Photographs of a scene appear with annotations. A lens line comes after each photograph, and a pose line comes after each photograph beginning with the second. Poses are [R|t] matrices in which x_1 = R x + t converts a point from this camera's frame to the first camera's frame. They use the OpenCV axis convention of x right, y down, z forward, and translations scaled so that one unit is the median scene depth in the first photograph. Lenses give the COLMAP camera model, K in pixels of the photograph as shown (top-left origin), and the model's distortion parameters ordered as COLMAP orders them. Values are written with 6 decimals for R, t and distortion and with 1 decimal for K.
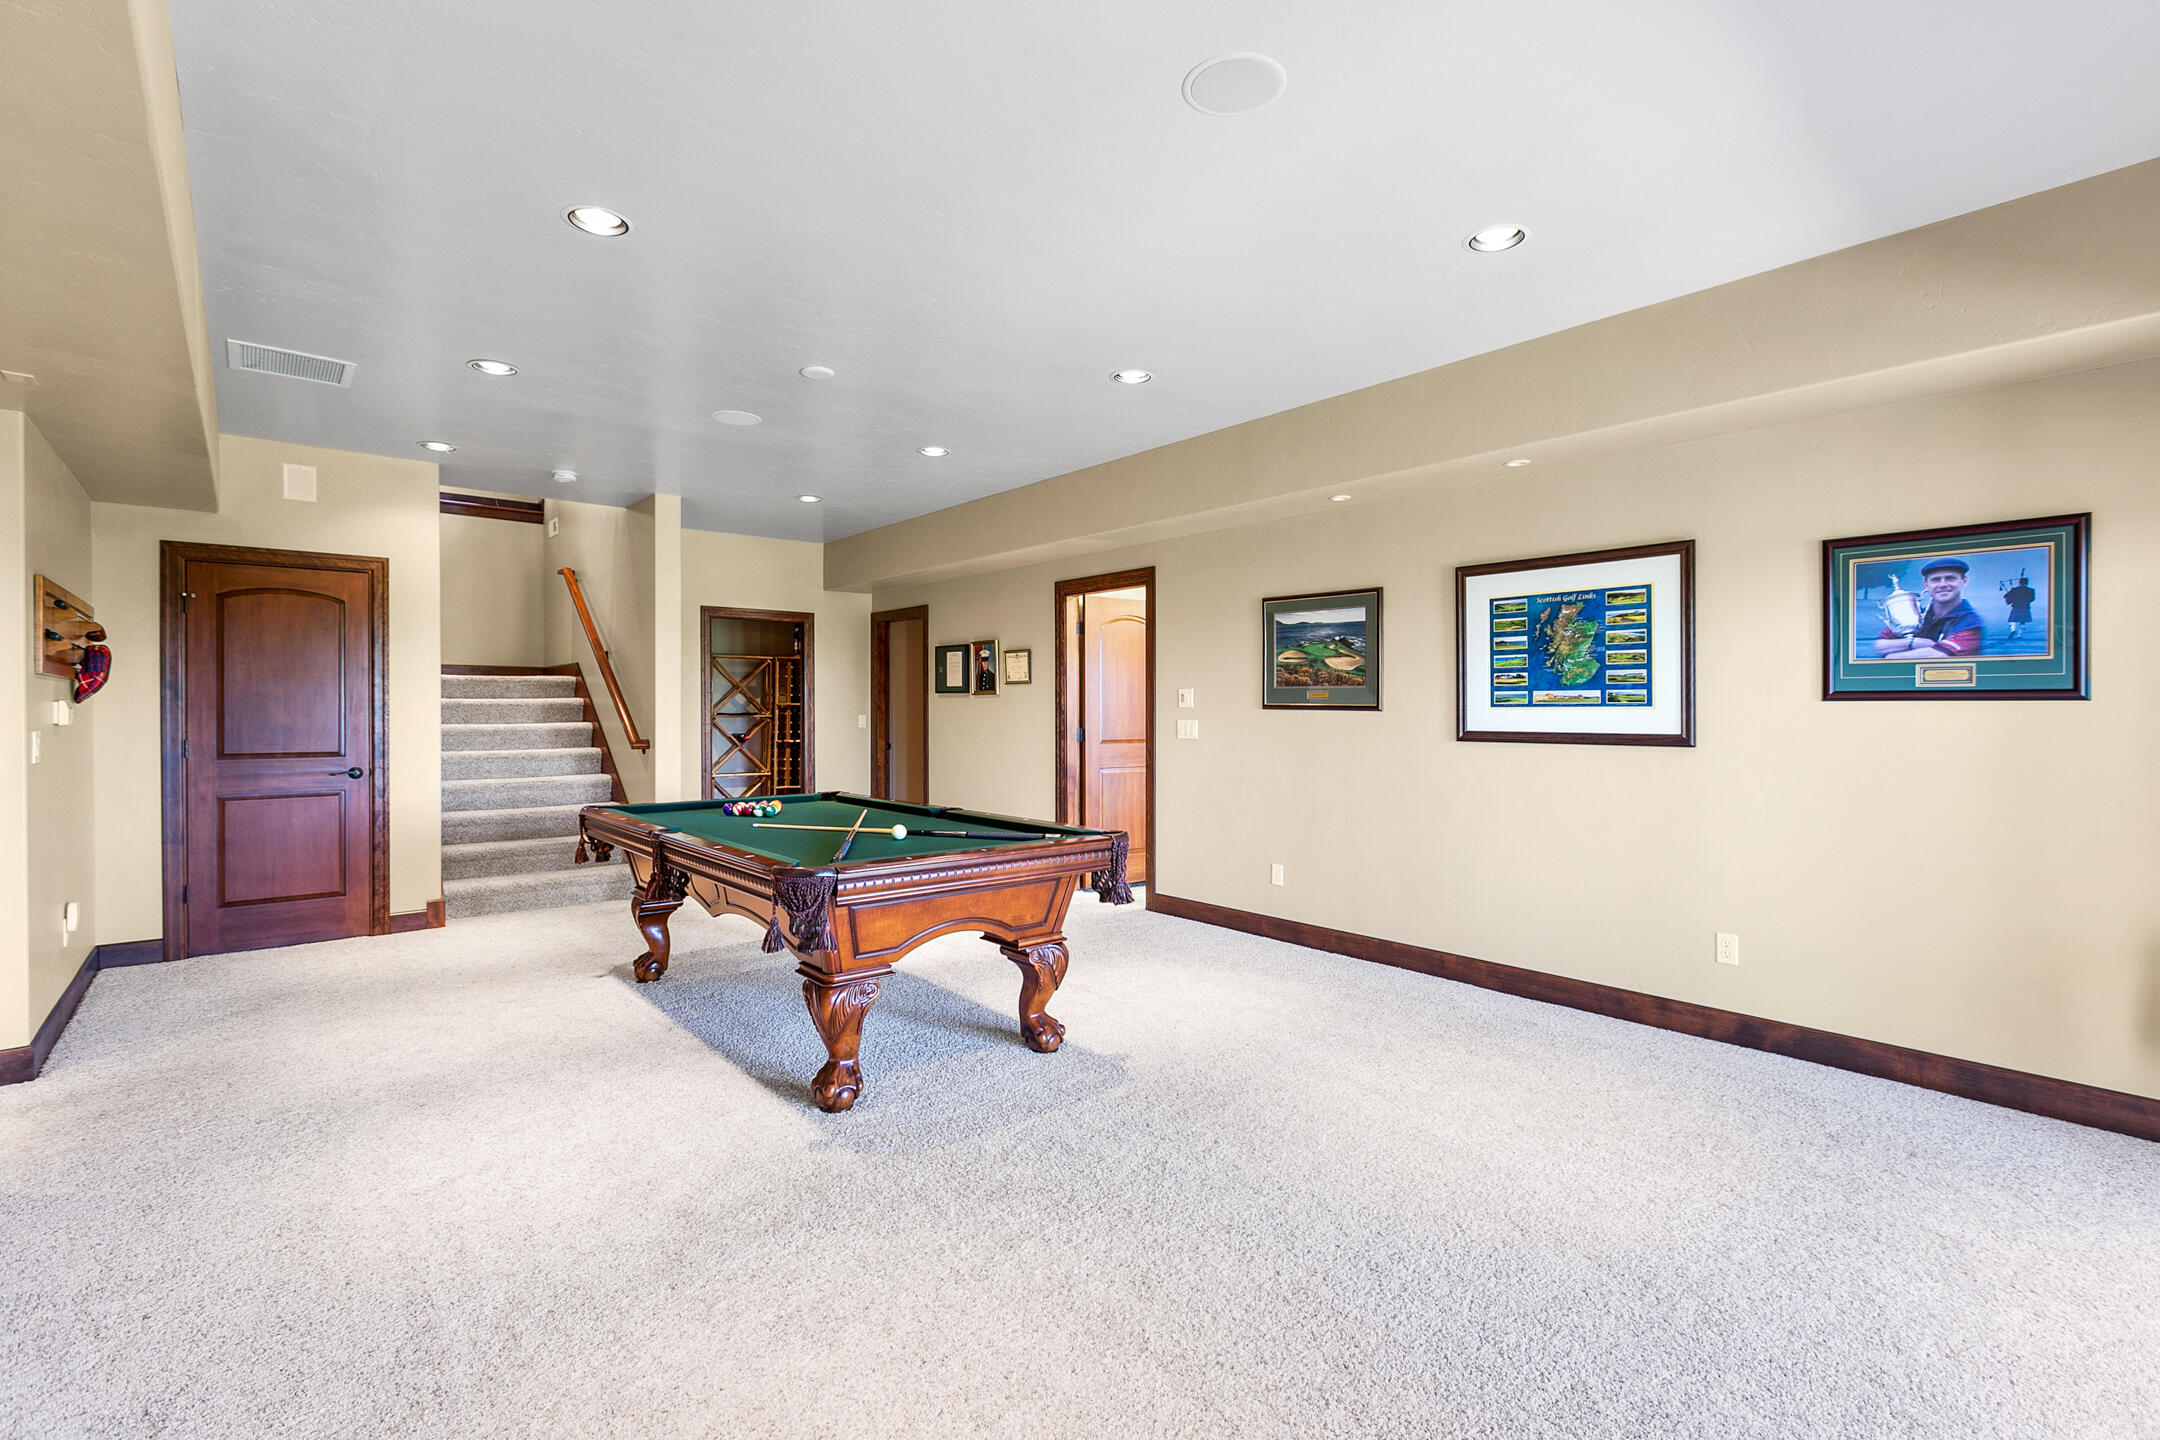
lens RADIAL K [[972.6, 0, 1080.0], [0, 972.6, 720.0], [0, 0, 1]] dist [-0.001605, -0.000123]
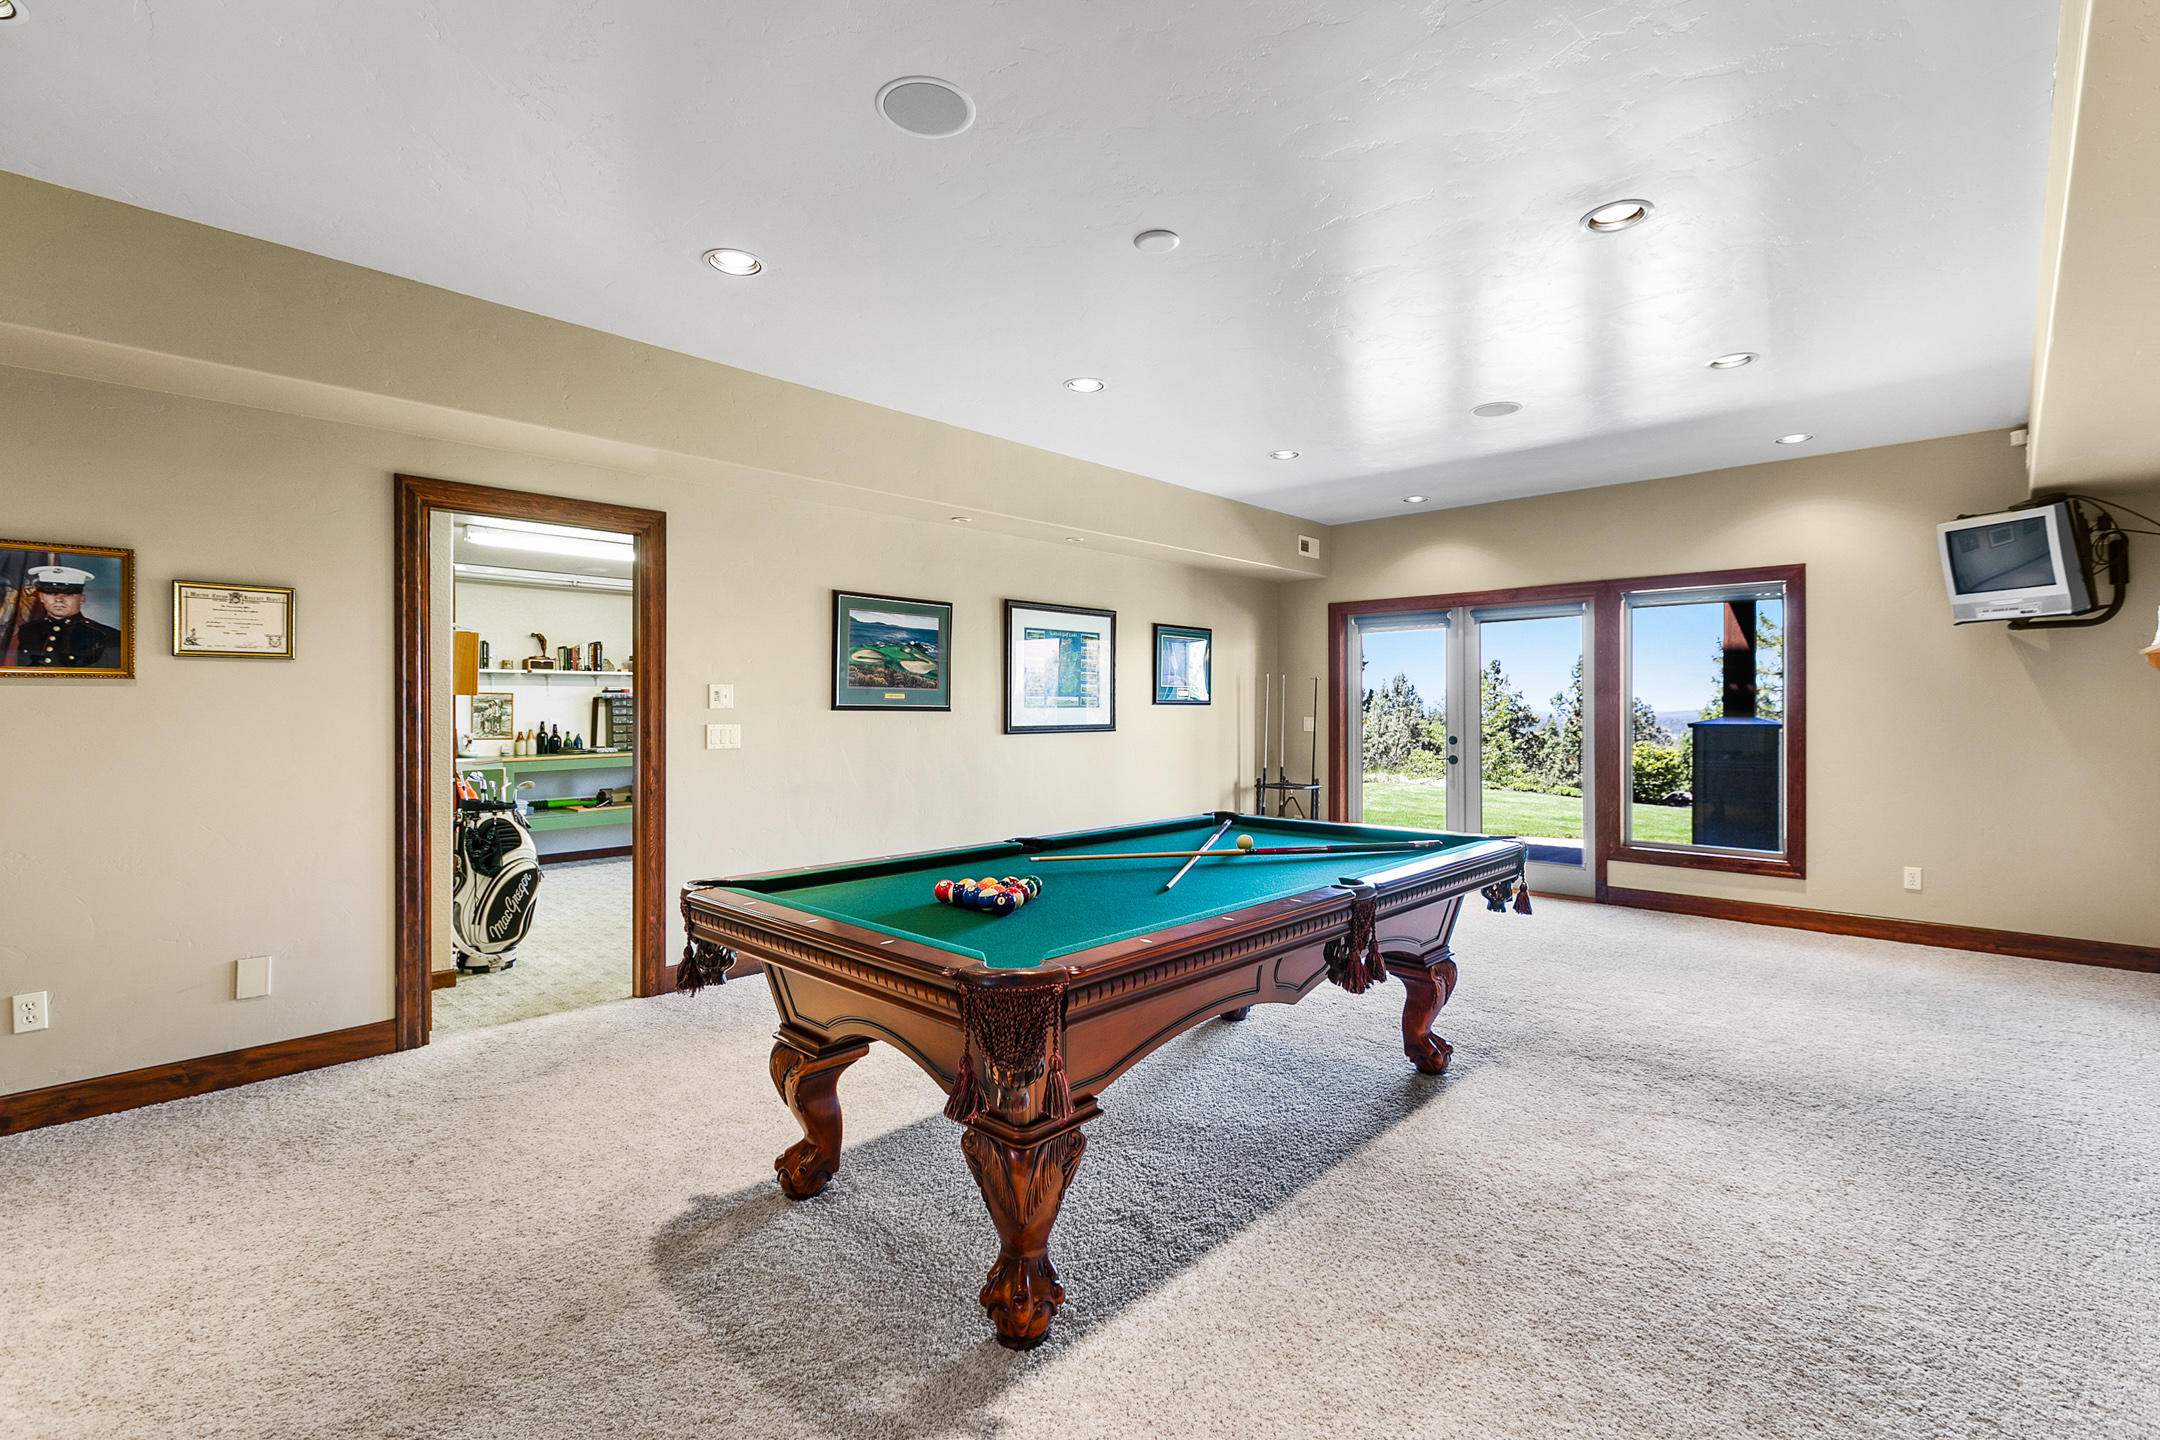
lens RADIAL K [[972.6, 0, 1080.0], [0, 972.6, 720.0], [0, 0, 1]] dist [-0.001605, -0.000123]
pose [[-0.103909, -0.014803, 0.994477, -0.799667], [0.010686, 0.999815, 0.015999, -0.015158], [-0.994529, 0.012290, -0.103731, 0.923233]]
